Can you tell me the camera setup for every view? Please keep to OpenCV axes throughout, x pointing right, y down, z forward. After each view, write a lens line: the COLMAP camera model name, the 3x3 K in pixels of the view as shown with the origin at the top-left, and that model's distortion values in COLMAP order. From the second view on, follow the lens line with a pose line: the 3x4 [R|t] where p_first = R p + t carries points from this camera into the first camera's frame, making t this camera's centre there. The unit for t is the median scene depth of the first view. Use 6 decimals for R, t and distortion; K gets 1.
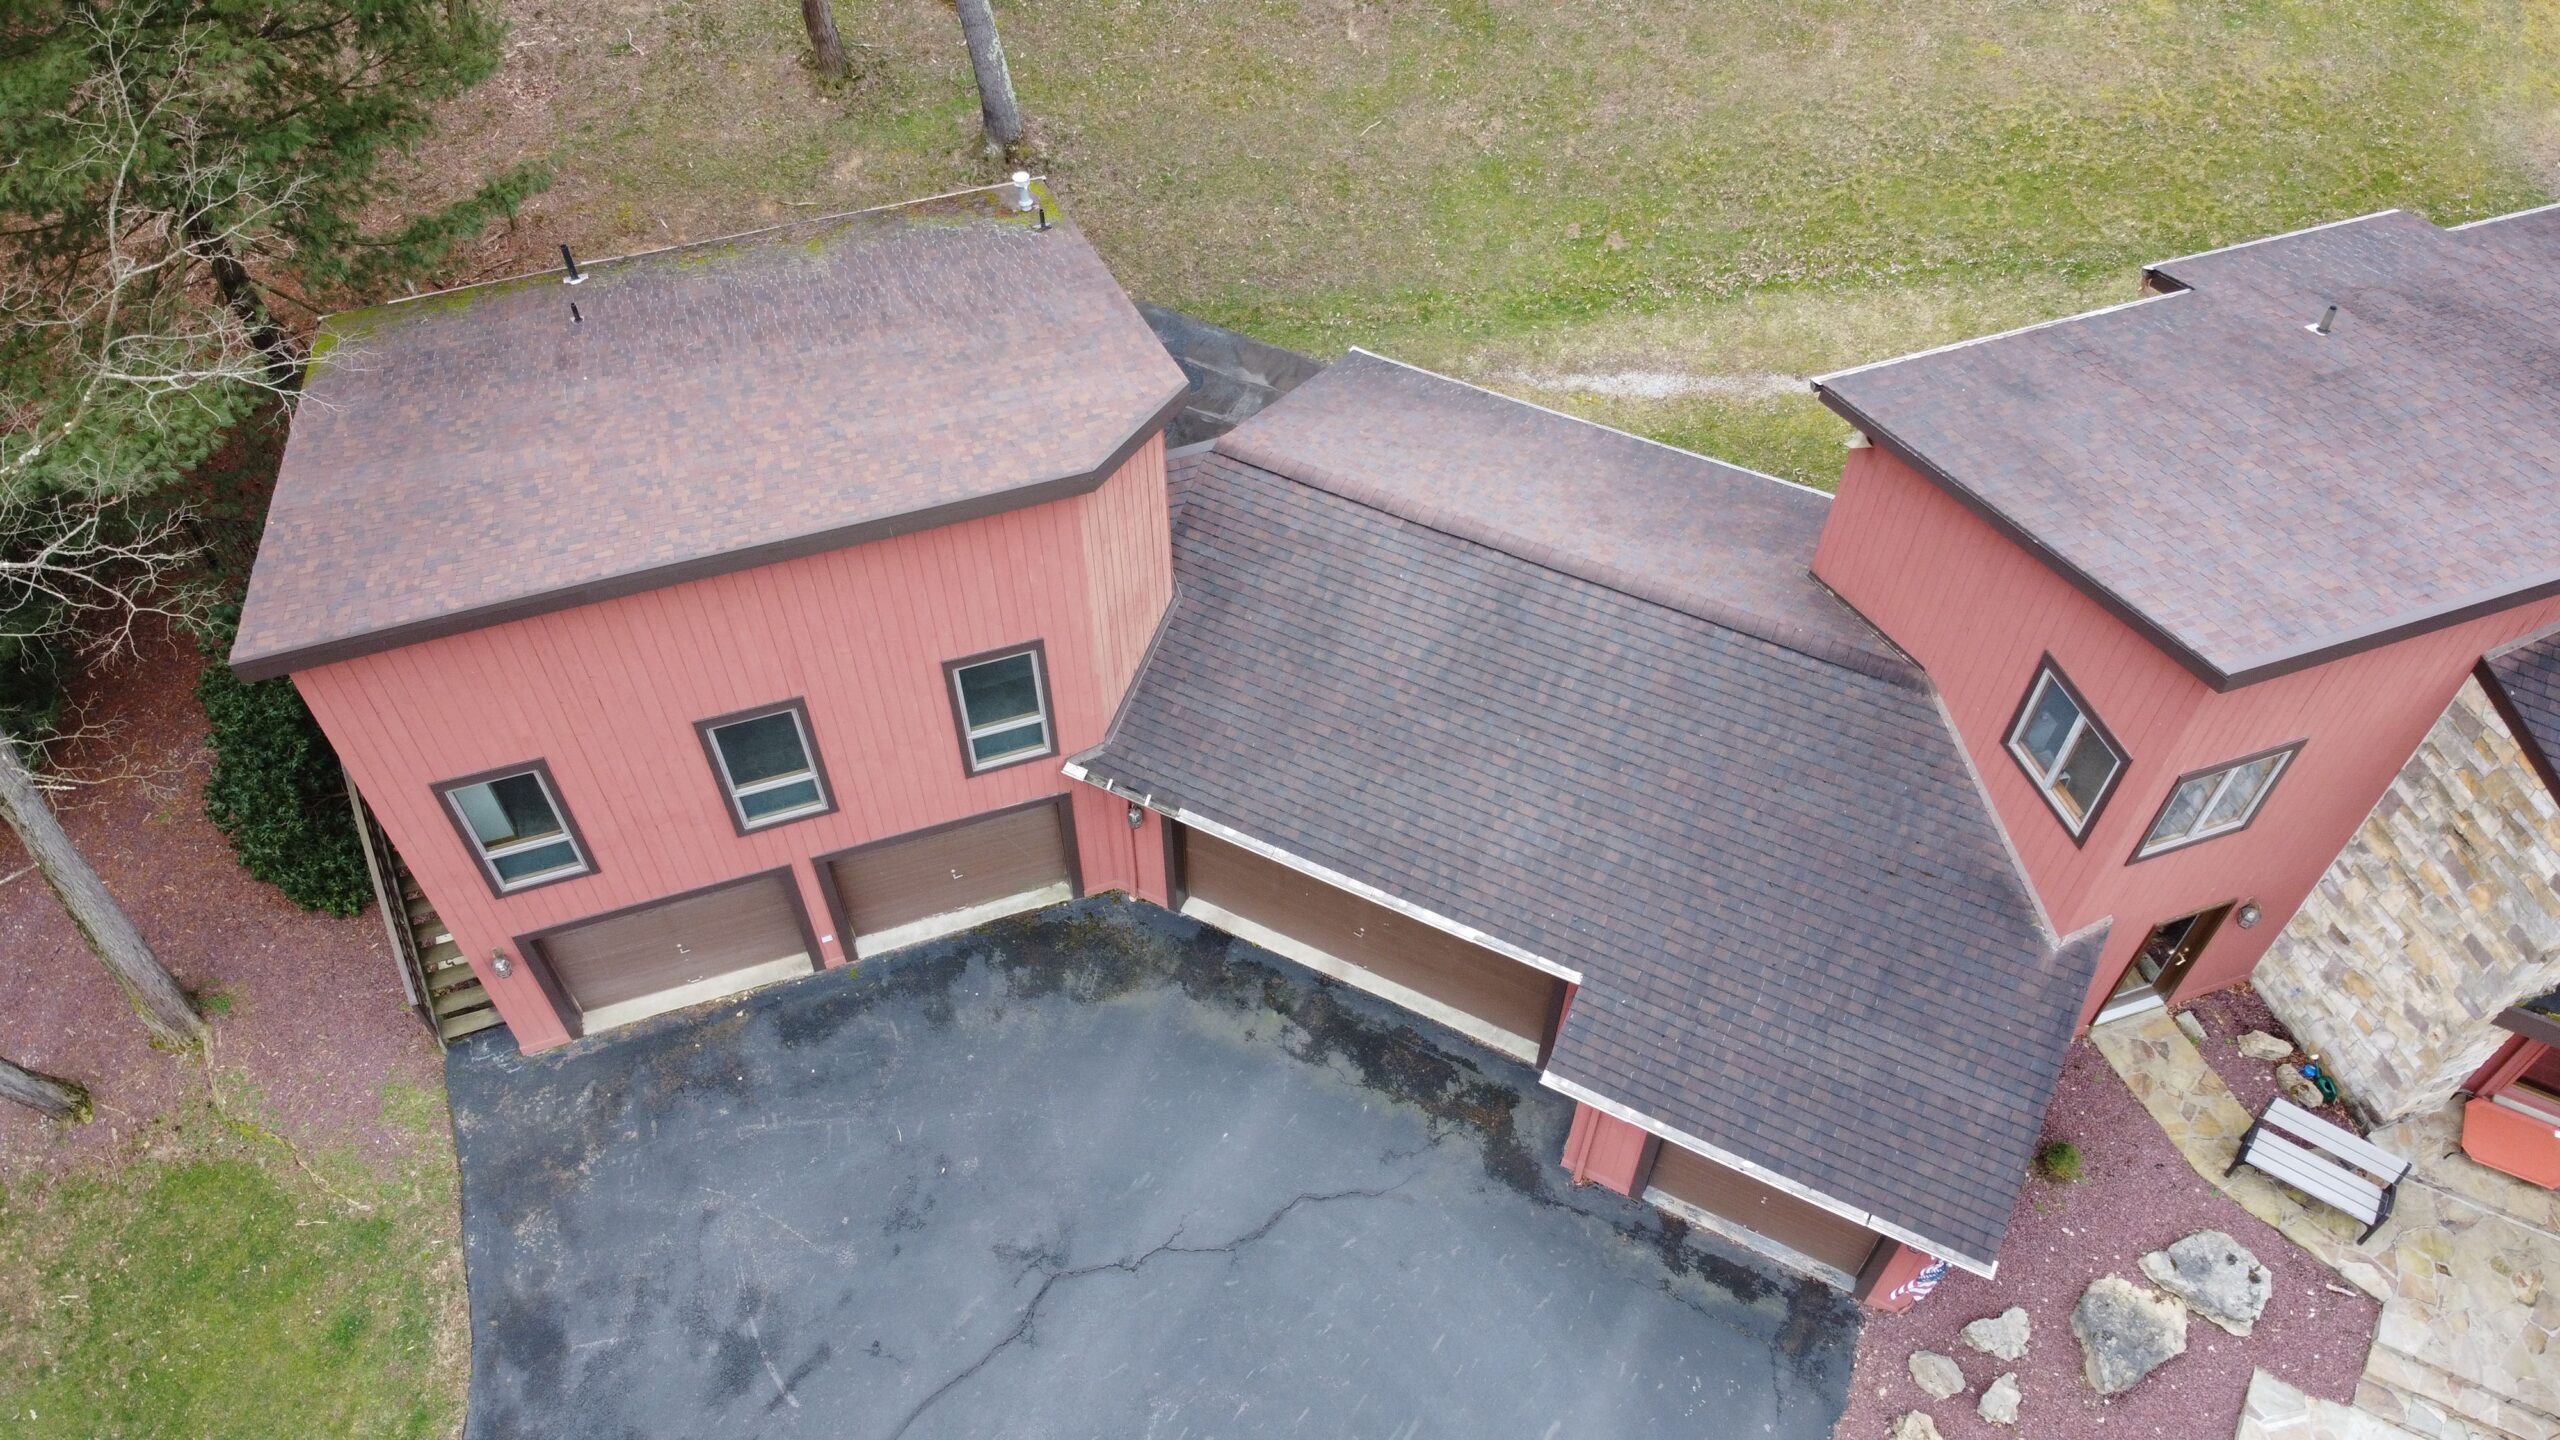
lens RADIAL K [[1933.8, 0, 1258.8], [0, 1933.8, 722.2], [0, 0, 1]] dist [0.050770, -0.140622]
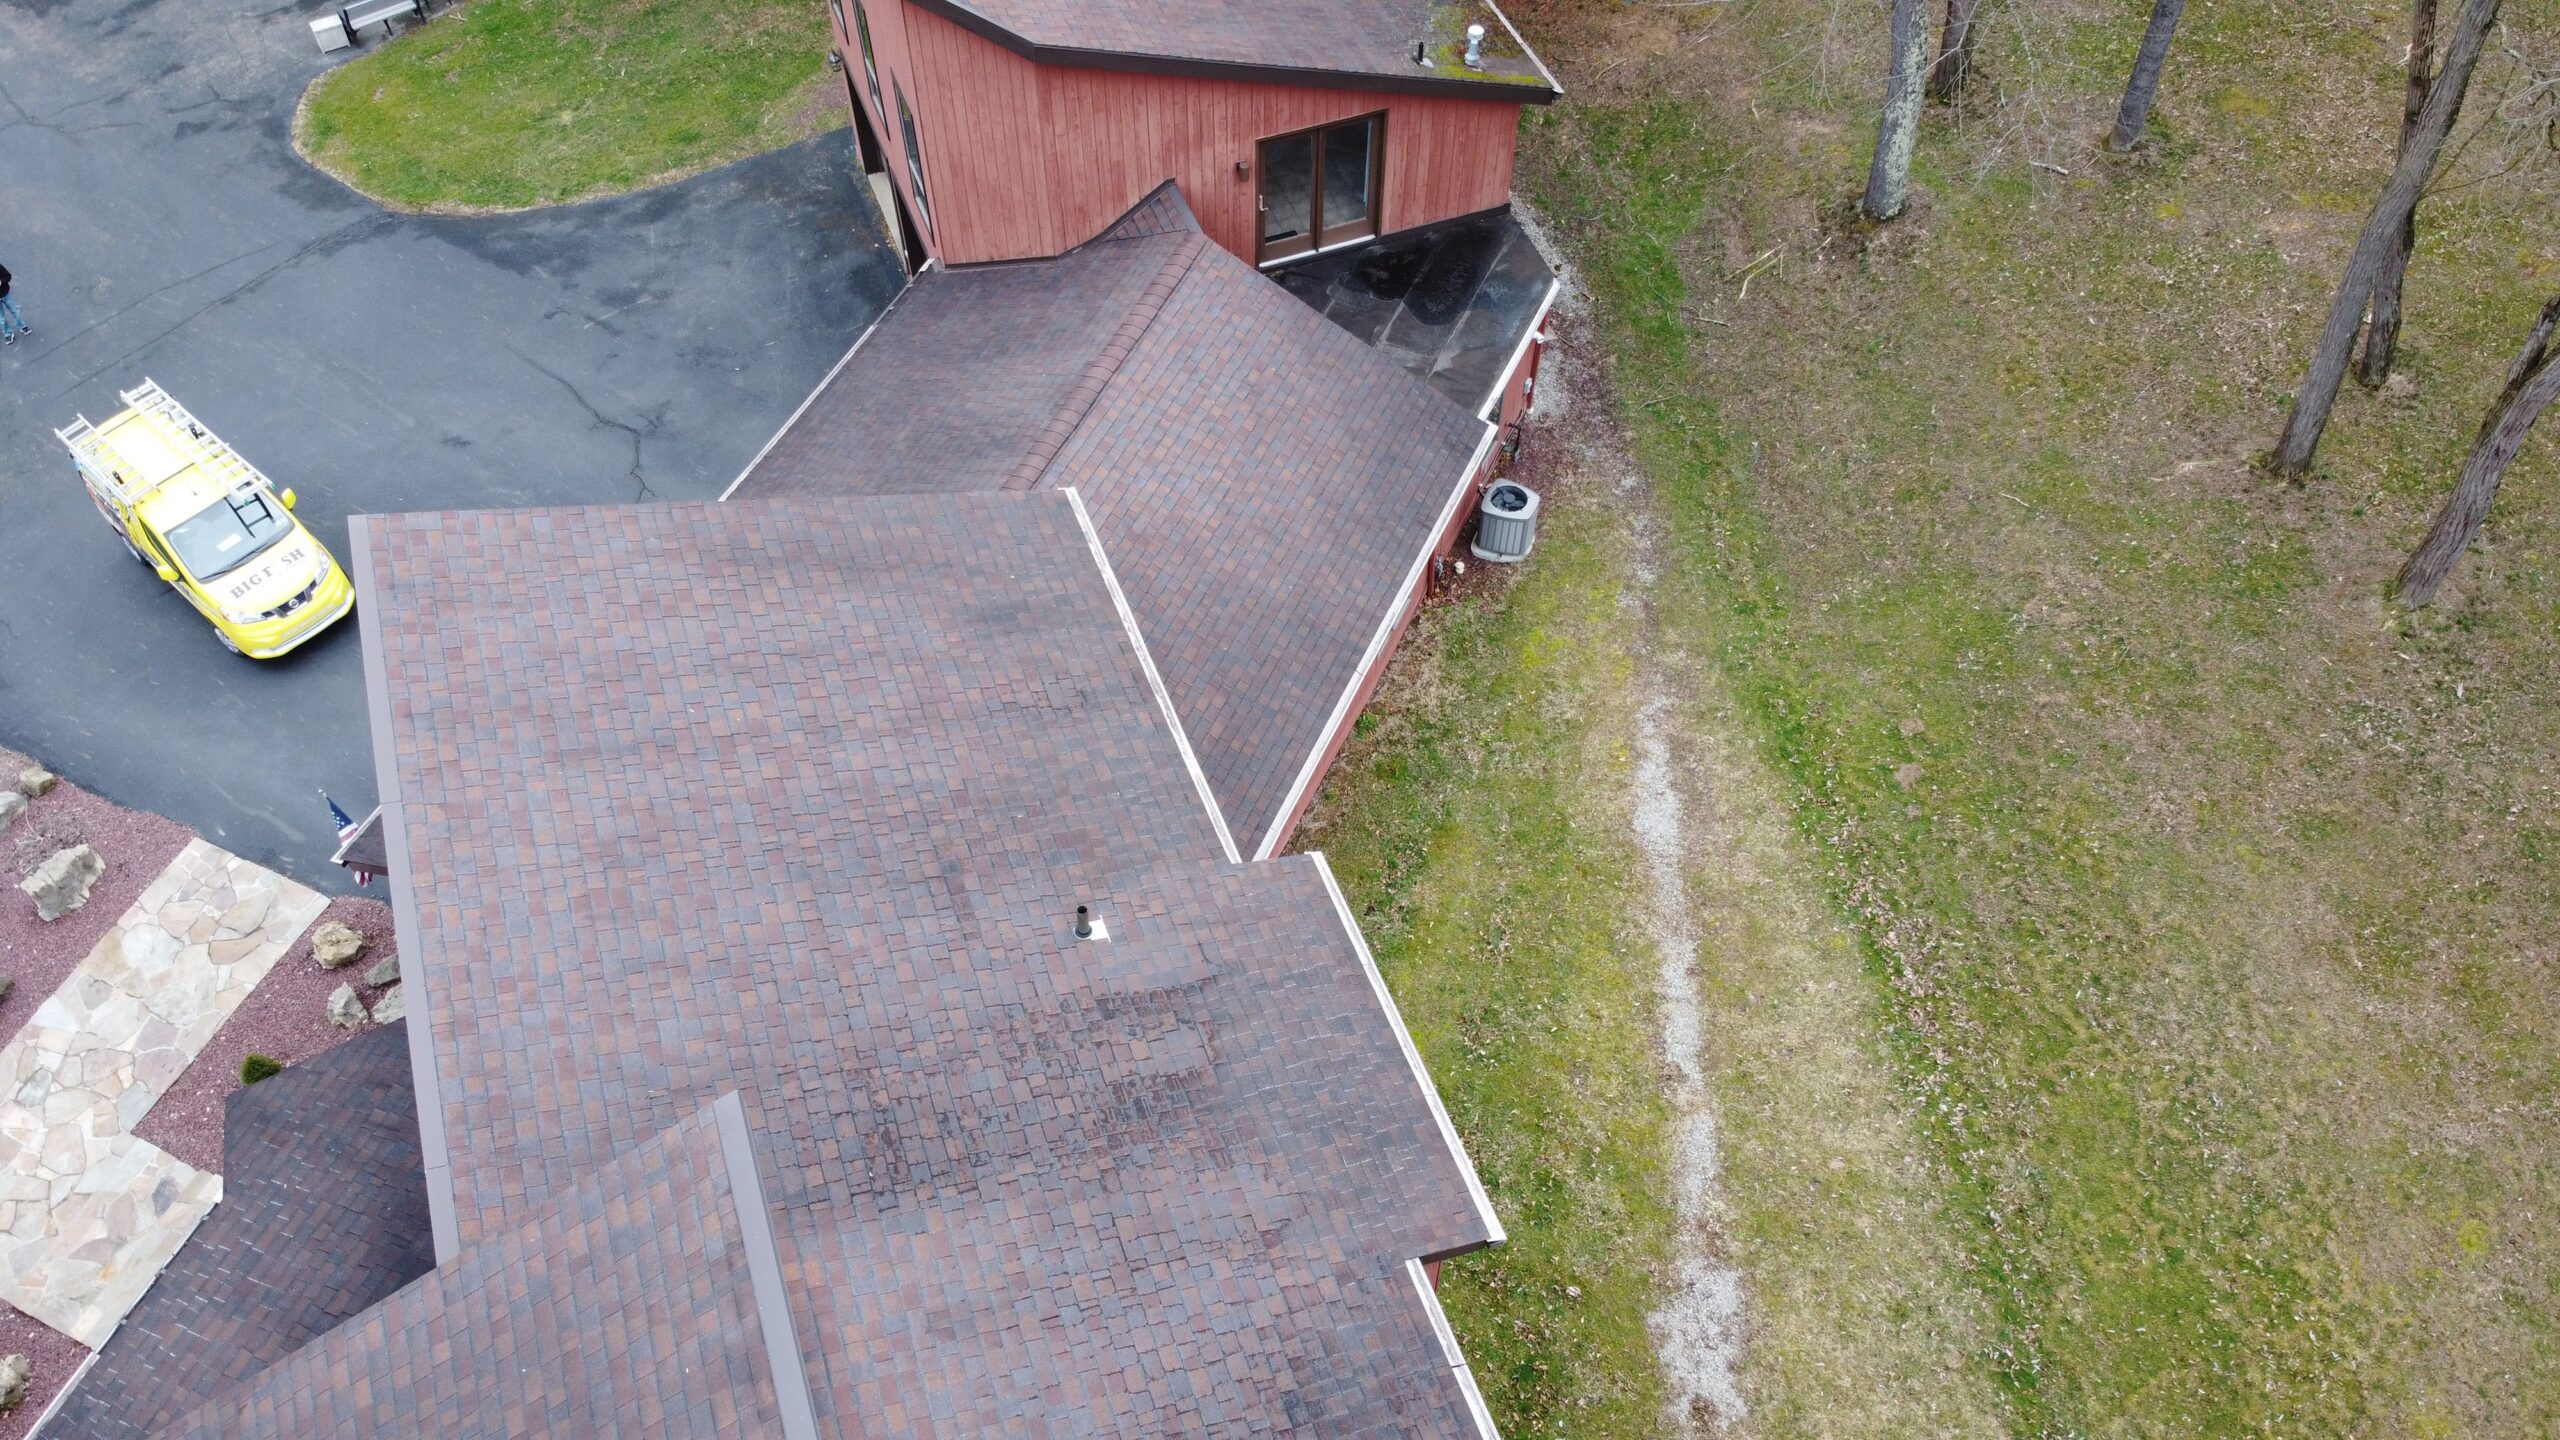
lens RADIAL K [[1933.8, 0, 1258.8], [0, 1933.8, 722.2], [0, 0, 1]] dist [0.050770, -0.140622]
pose [[0.038754, 0.788330, -0.614031, 0.621745], [-0.776596, 0.410448, 0.477945, -0.421627], [0.628806, 0.458331, 0.628120, 0.363931]]
